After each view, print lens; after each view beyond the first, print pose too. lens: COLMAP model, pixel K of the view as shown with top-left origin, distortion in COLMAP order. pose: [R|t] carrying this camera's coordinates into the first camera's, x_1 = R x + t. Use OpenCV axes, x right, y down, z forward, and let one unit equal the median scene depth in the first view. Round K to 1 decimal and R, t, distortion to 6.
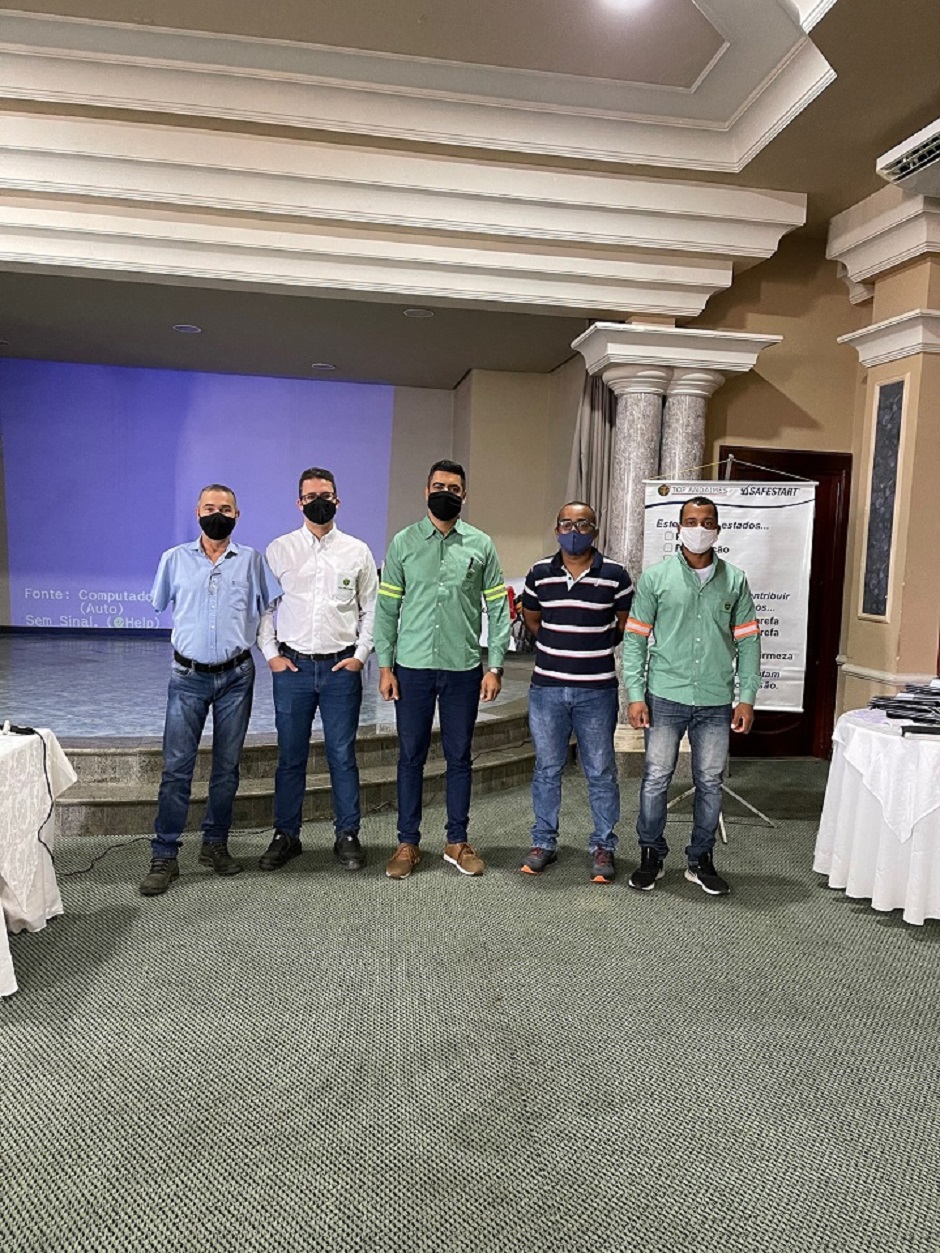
lens RADIAL K [[937.3, 0, 482.1], [0, 937.3, 653.5], [0, 0, 1]] dist [0.049656, -0.061565]
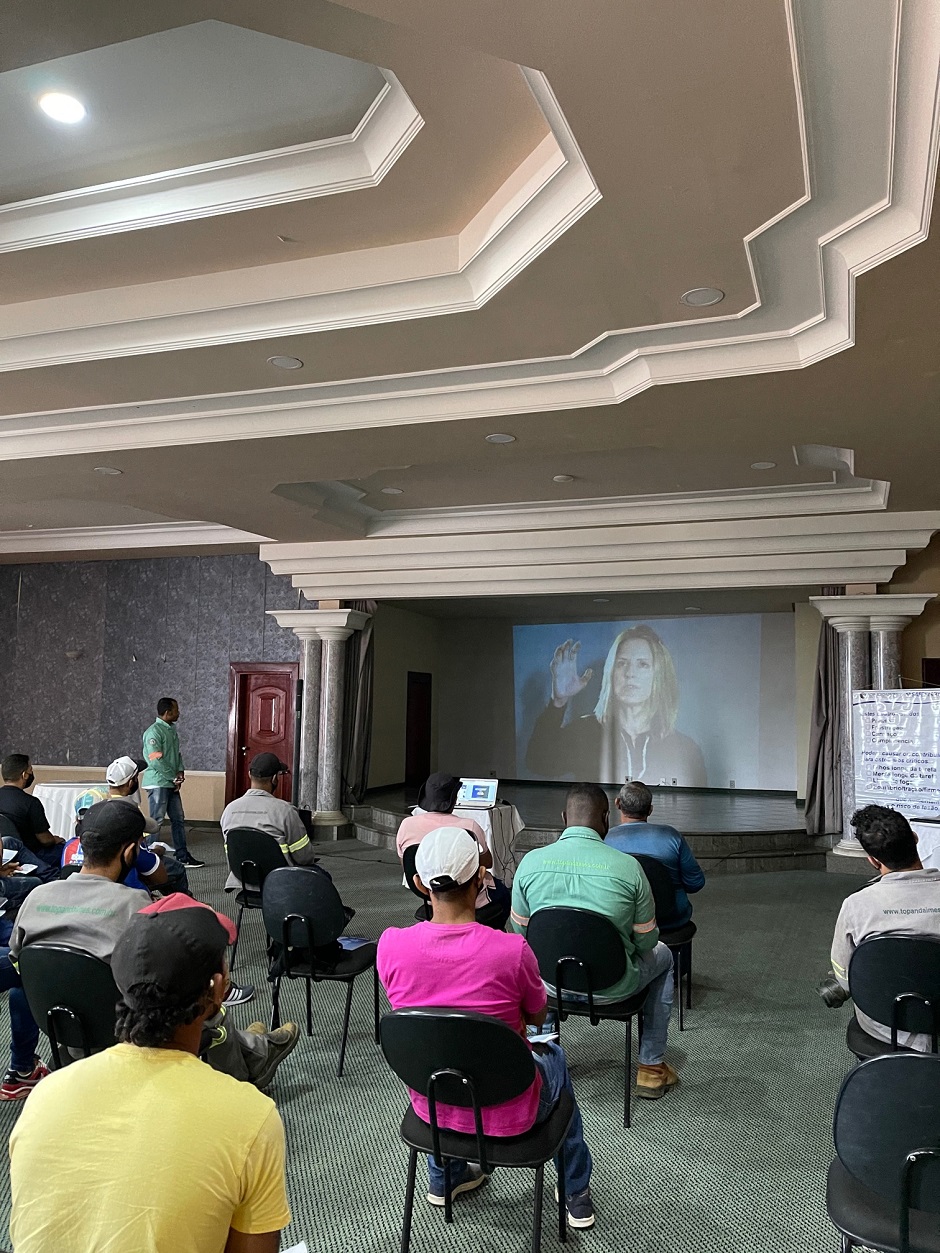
lens RADIAL K [[937.3, 0, 469.2], [0, 937.3, 627.9], [0, 0, 1]] dist [0.049656, -0.061565]
pose [[0.875991, -0.065138, -0.477909, 0.370015], [-0.038239, 0.978341, -0.203437, 0.076008], [0.480809, 0.196484, 0.854527, -0.719097]]
